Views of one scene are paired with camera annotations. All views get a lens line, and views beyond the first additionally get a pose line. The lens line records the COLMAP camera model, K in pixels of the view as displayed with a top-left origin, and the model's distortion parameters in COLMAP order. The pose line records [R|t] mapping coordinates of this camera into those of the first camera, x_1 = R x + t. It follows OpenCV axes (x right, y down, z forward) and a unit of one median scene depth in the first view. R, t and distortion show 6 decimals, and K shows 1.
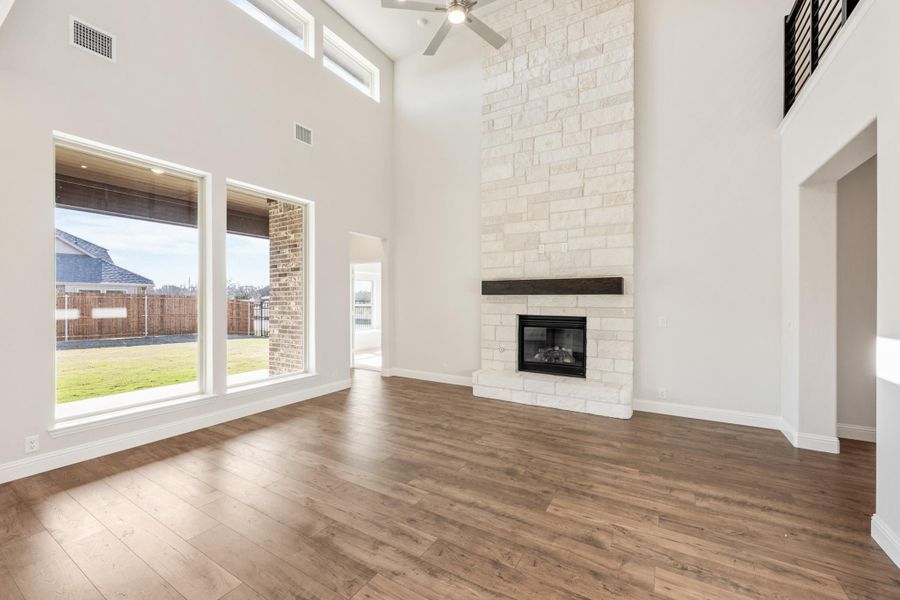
lens RADIAL K [[363.8, 0, 450.1], [0, 363.8, 299.8], [0, 0, 1]] dist [-0.003252, 0.000178]
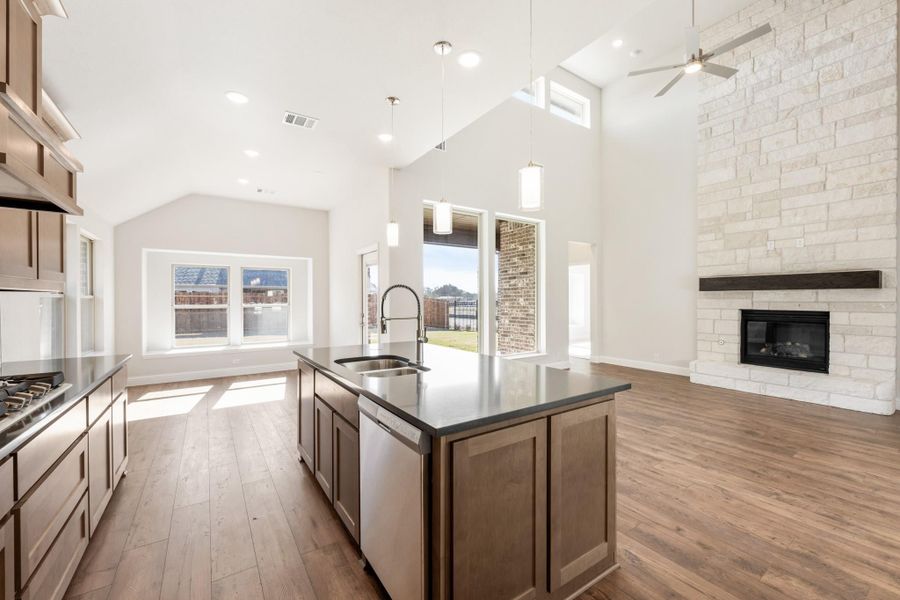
lens RADIAL K [[363.8, 0, 448.0], [0, 363.8, 301.5], [0, 0, 1]] dist [-0.003252, 0.000178]
pose [[0.905580, -0.000787, -0.424175, -0.141142], [0.002636, 0.999989, 0.003774, 0.012389], [0.424168, -0.004536, 0.905572, -0.321621]]
